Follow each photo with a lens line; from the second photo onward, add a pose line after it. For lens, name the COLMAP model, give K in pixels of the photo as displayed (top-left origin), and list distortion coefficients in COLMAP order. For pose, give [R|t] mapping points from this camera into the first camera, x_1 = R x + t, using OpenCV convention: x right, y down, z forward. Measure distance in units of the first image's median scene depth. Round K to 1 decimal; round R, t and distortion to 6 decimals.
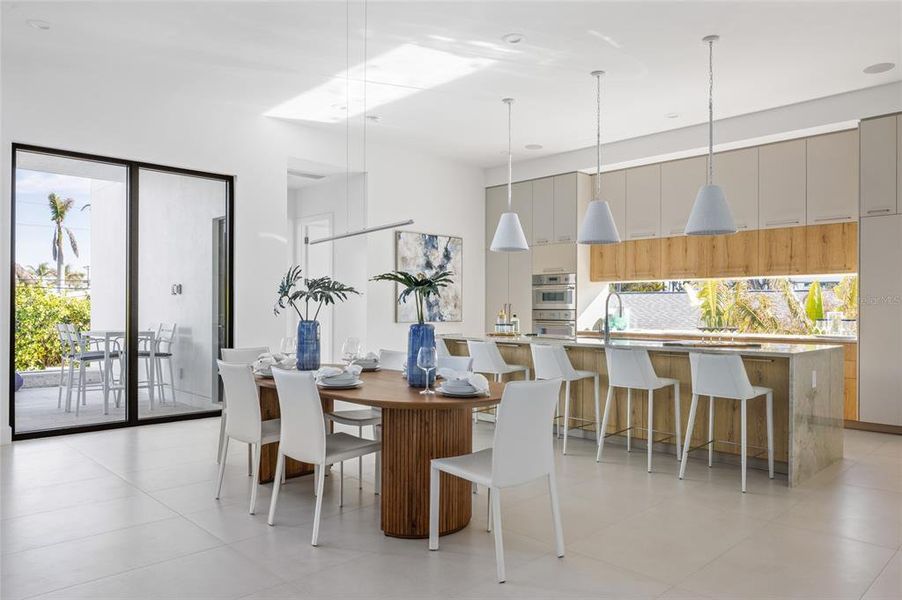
lens RADIAL K [[615.6, 0, 452.9], [0, 615.6, 302.3], [0, 0, 1]] dist [-0.009932, -0.000751]
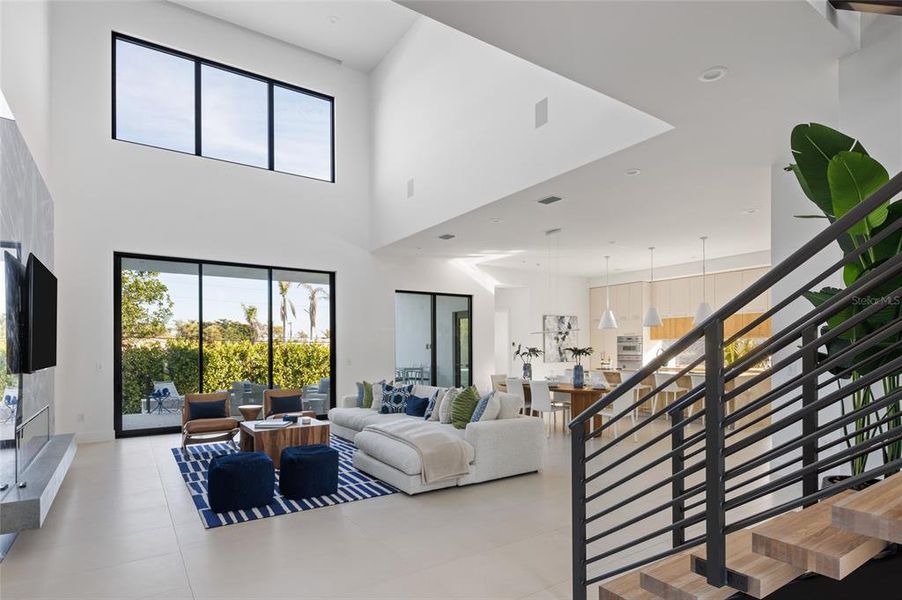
lens RADIAL K [[470.6, 0, 447.5], [0, 470.6, 348.9], [0, 0, 1]] dist [-0.004944, -0.000129]
pose [[0.980591, -0.011419, -0.195732, -0.097833], [0.013818, 0.999845, 0.010896, -0.030297], [0.195578, -0.013389, 0.980597, -0.502034]]
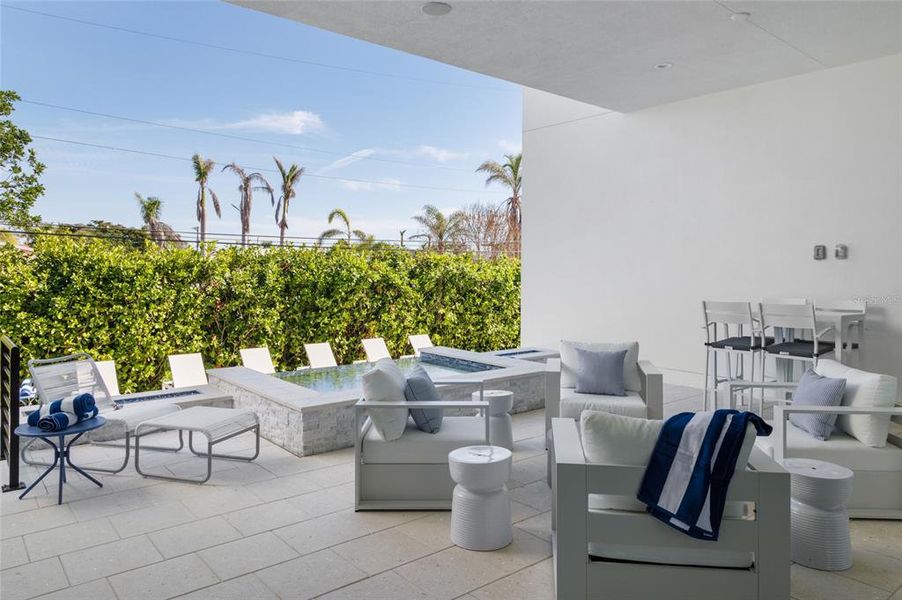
lens RADIAL K [[615.6, 0, 449.9], [0, 615.6, 273.8], [0, 0, 1]] dist [-0.009932, -0.000751]
pose [[0.993784, -0.002439, -0.111298, -0.860473], [0.004935, 0.999742, 0.022152, -0.012245], [0.111215, -0.022563, 0.993540, 0.265912]]
